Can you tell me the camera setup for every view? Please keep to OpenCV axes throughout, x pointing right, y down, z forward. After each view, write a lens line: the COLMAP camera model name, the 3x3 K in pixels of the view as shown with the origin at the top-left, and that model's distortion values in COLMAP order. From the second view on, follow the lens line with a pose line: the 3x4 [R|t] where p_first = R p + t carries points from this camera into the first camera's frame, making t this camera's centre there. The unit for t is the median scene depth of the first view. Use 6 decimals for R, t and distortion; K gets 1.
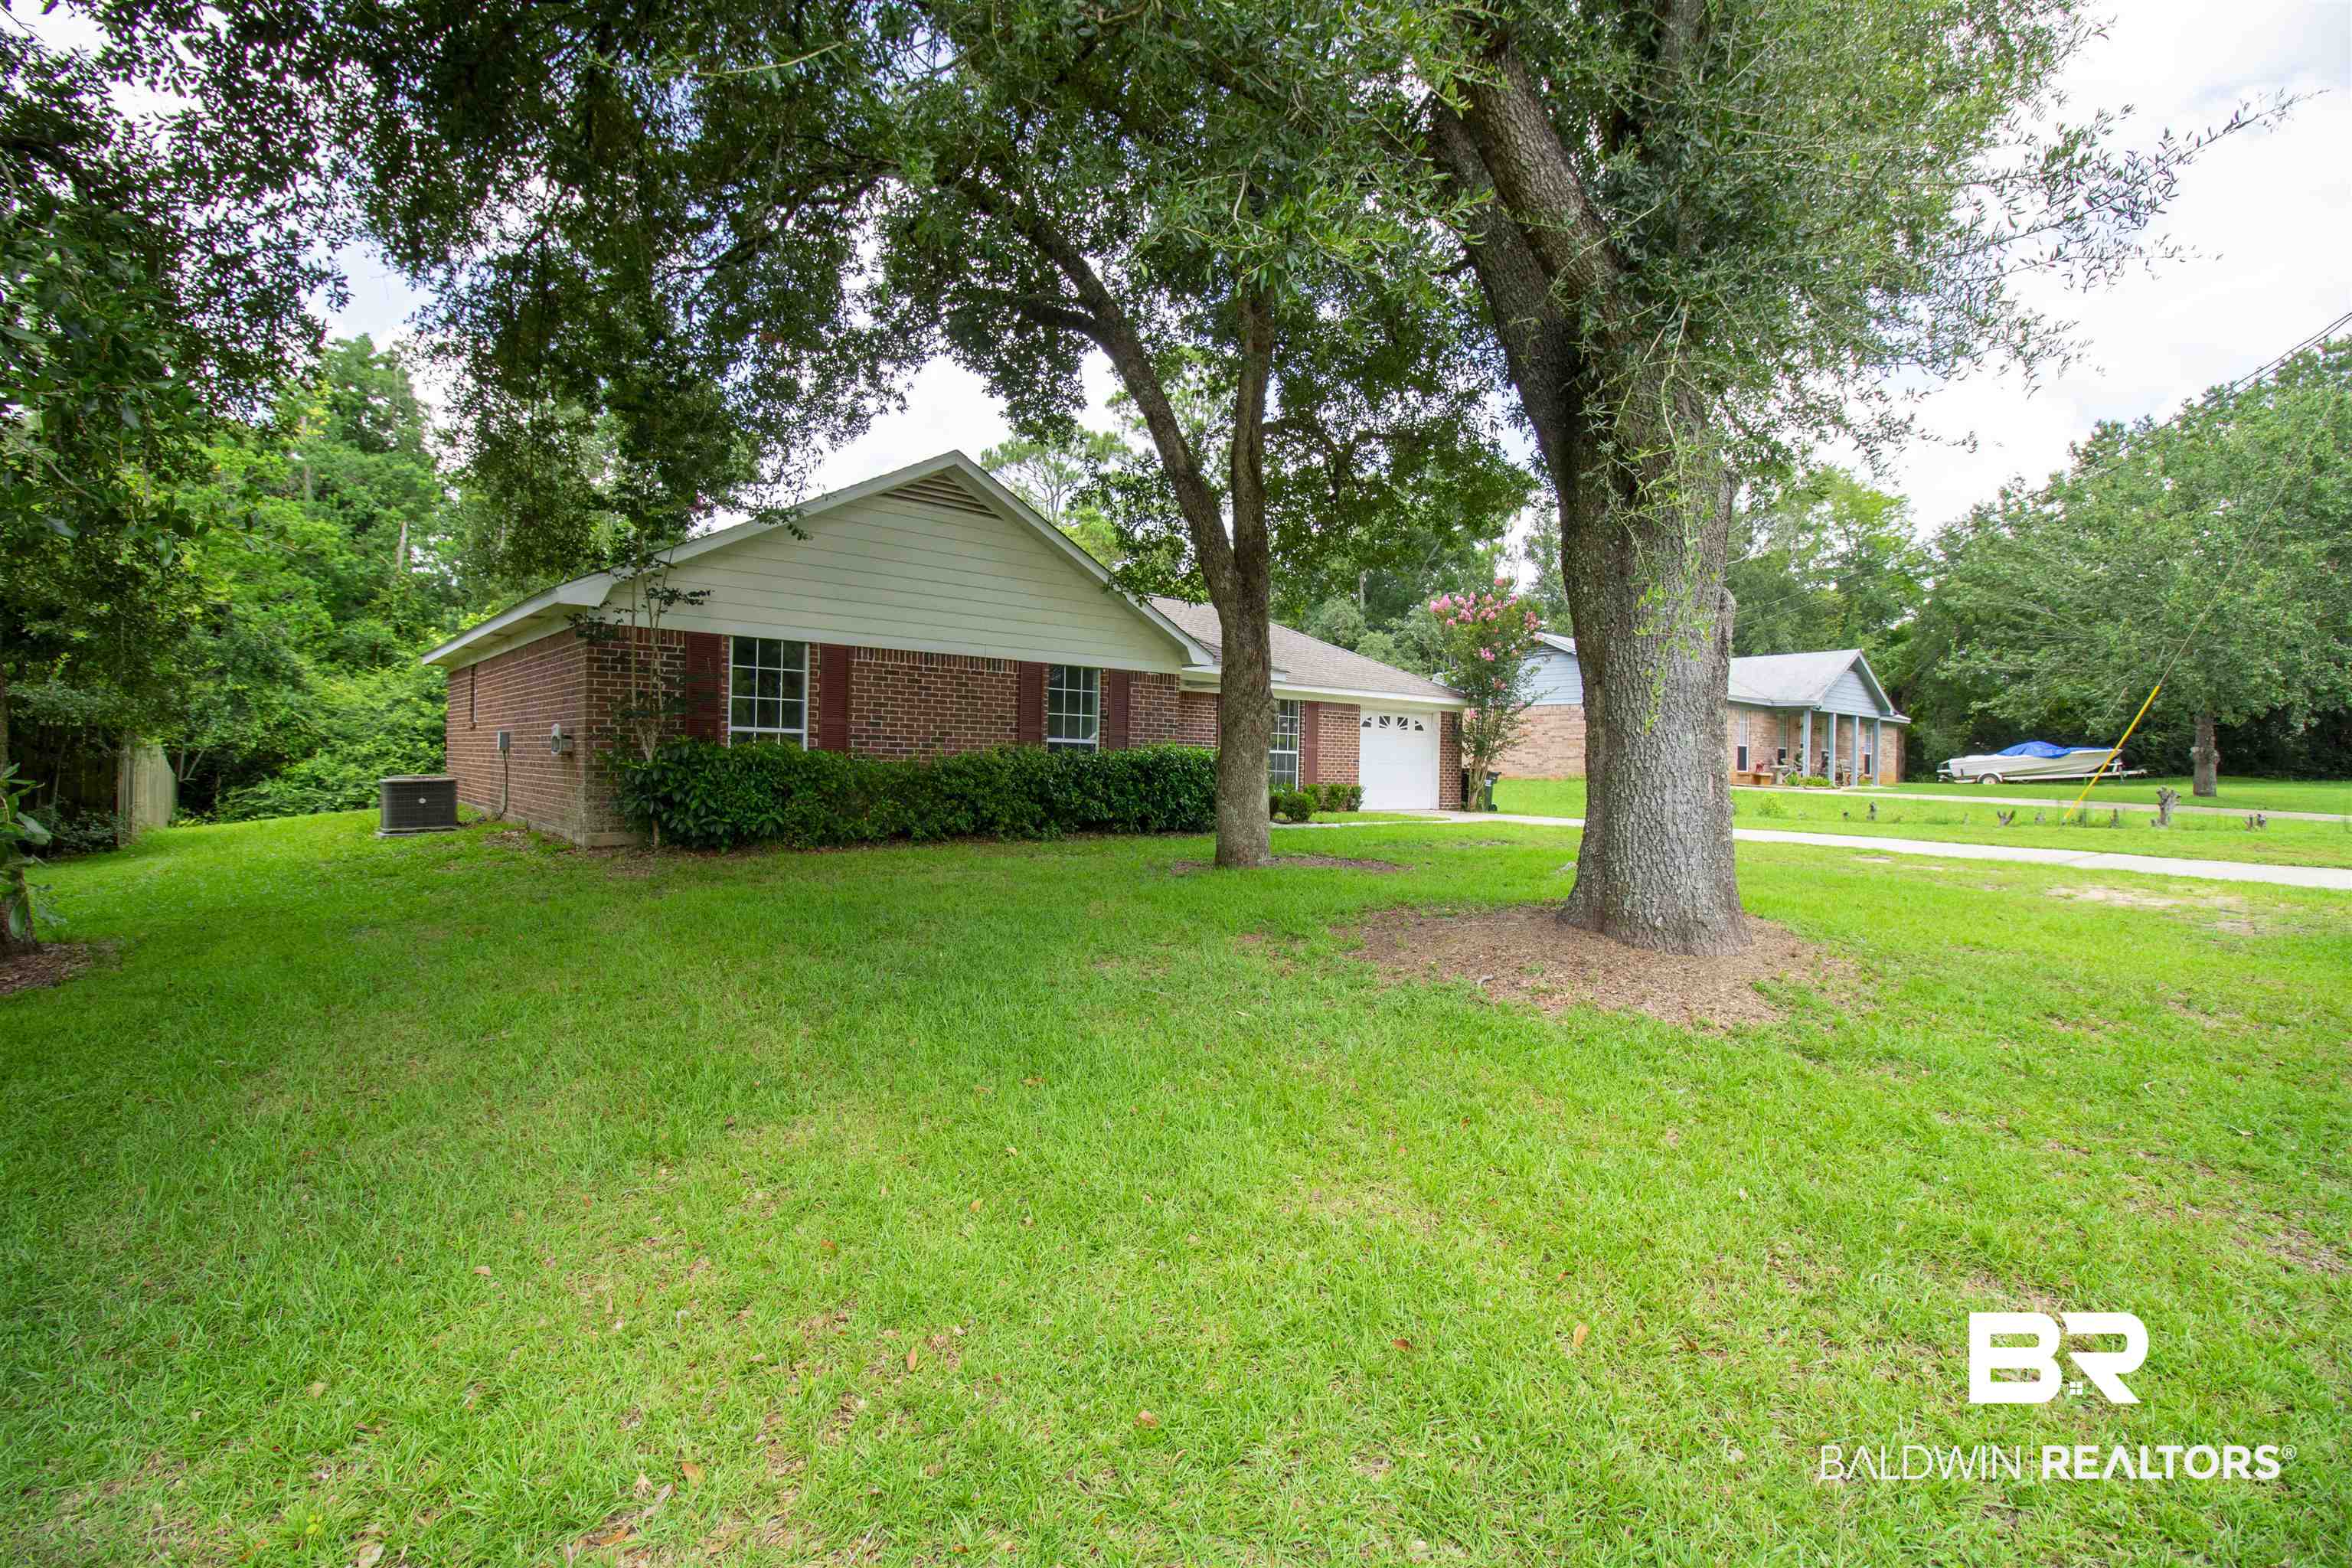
lens RADIAL K [[1108.9, 0, 1179.9], [0, 1108.9, 783.5], [0, 0, 1]] dist [-0.014881, -0.000827]
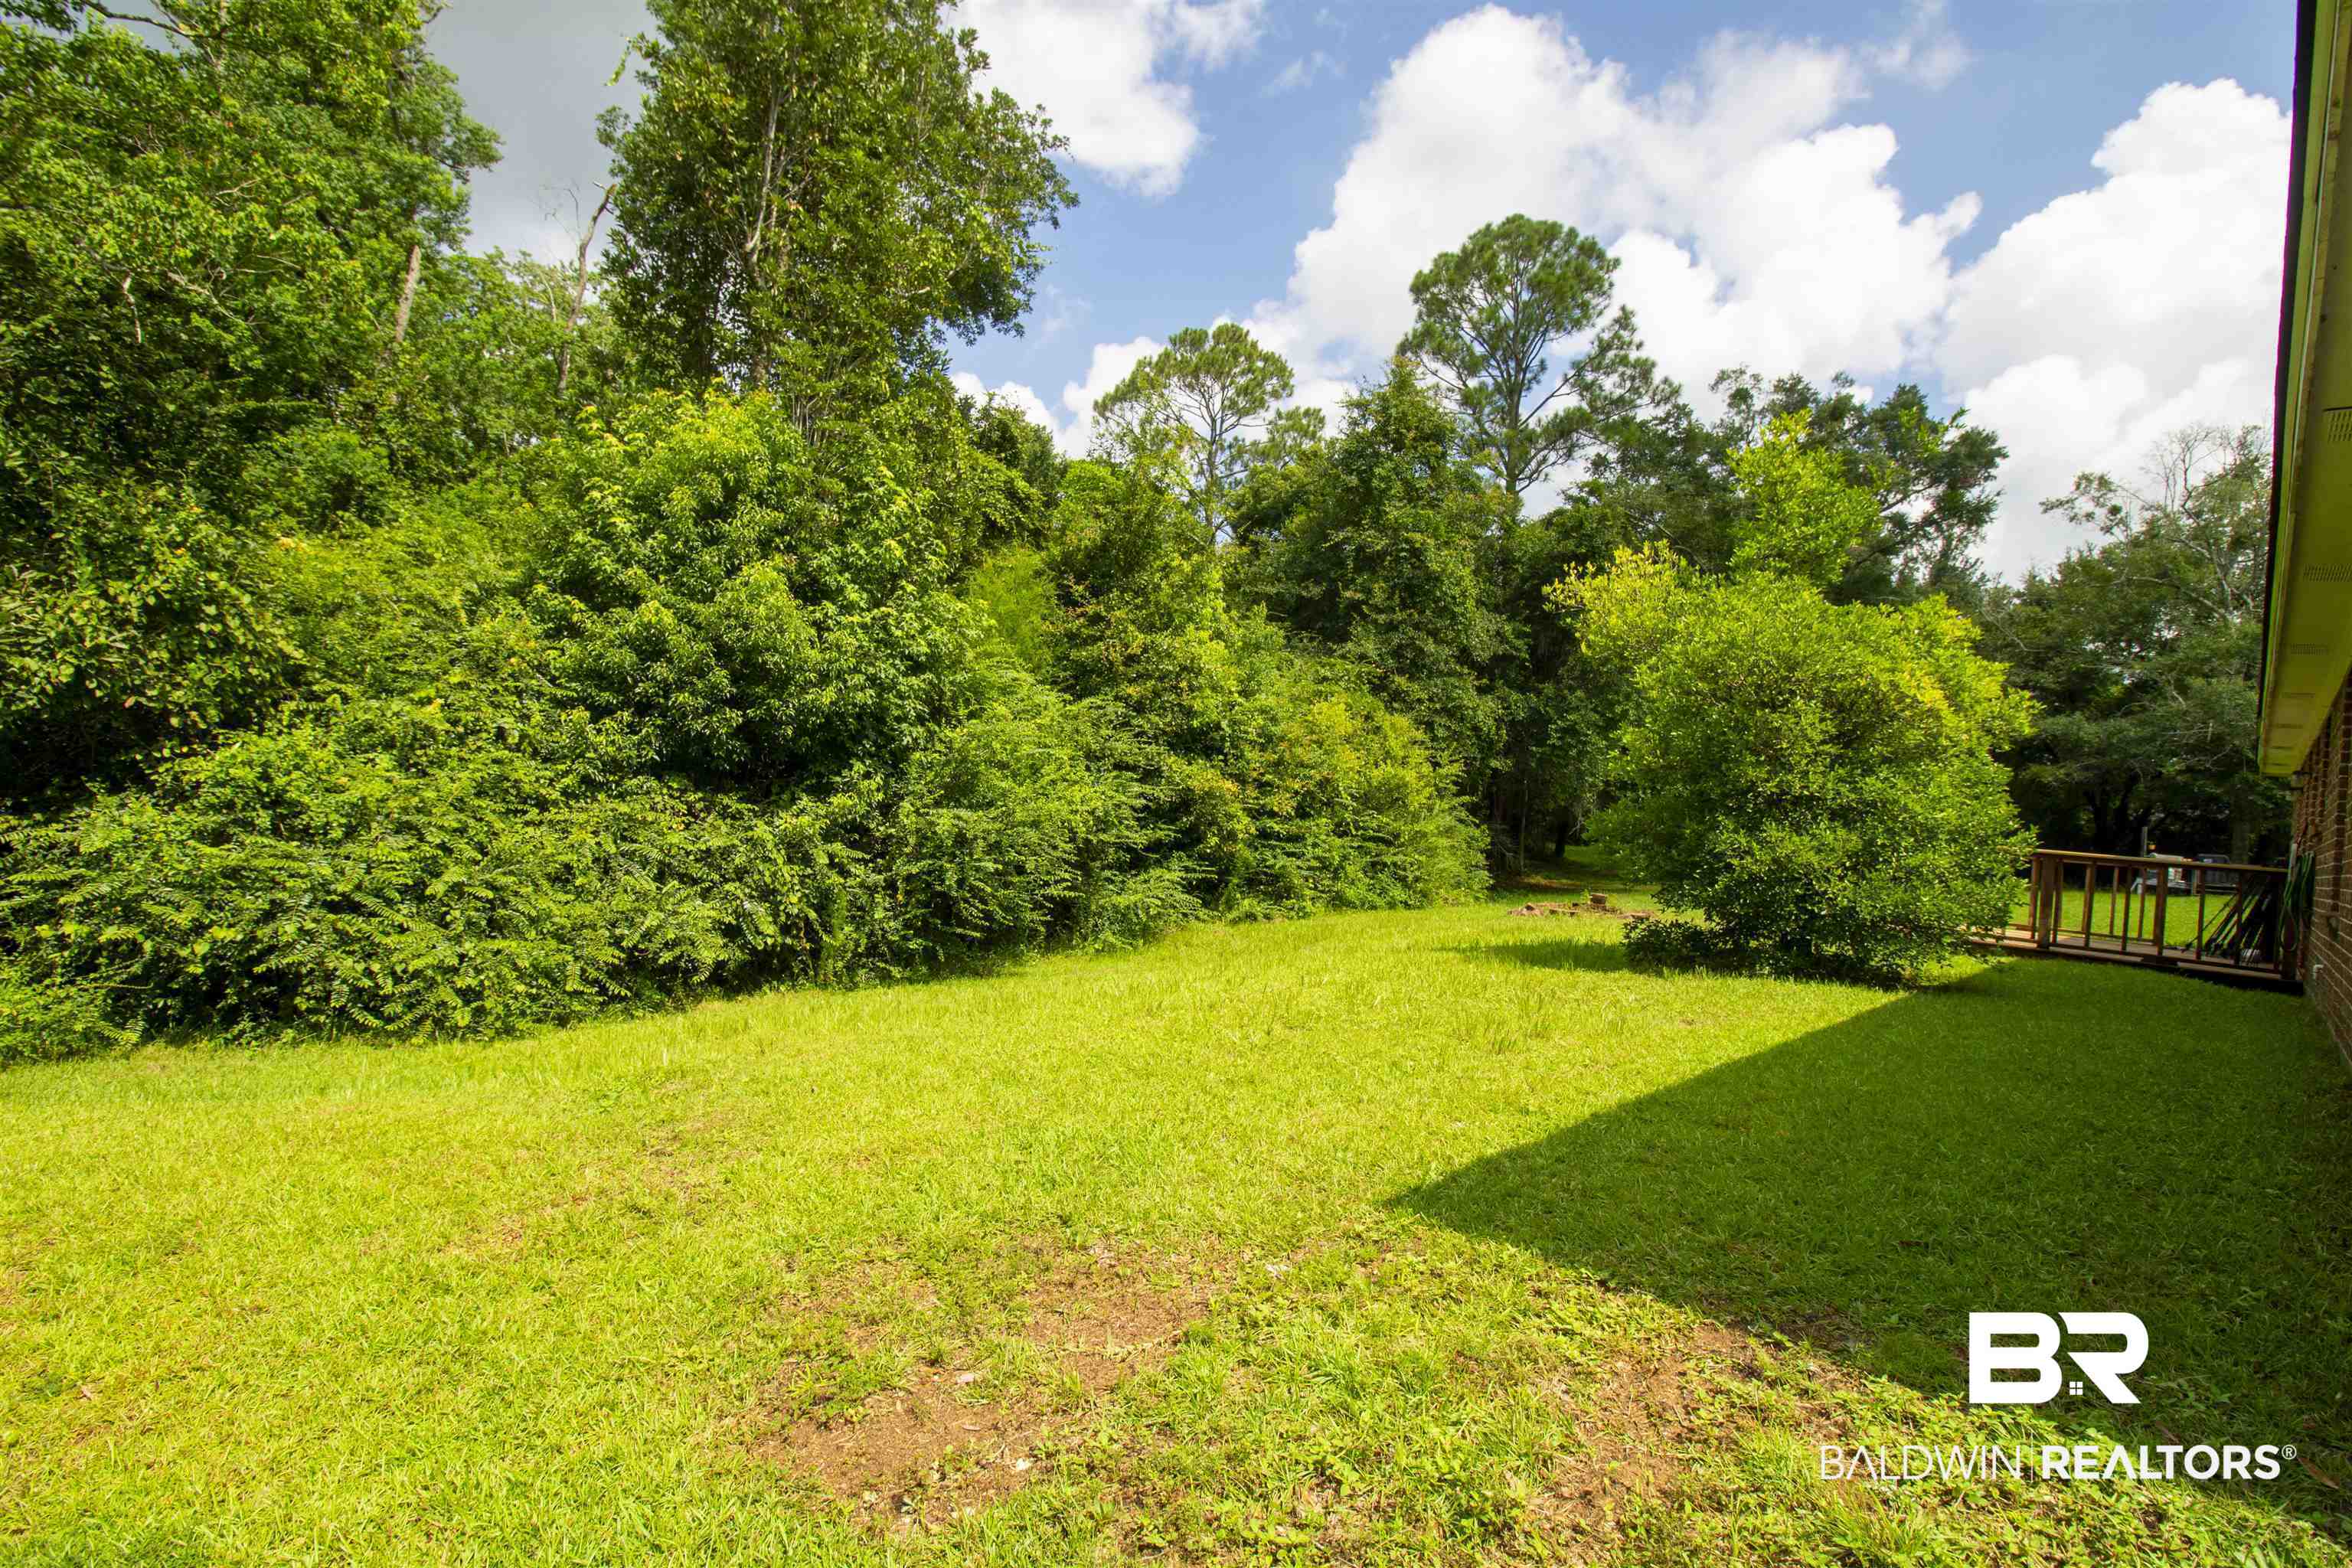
lens RADIAL K [[1108.9, 0, 1168.6], [0, 1108.9, 780.2], [0, 0, 1]] dist [-0.014881, -0.000827]
pose [[0.989361, 0.072358, 0.126213, -0.577030], [-0.069570, 0.997229, -0.026363, -0.019268], [-0.127771, 0.017302, 0.991653, 0.663728]]
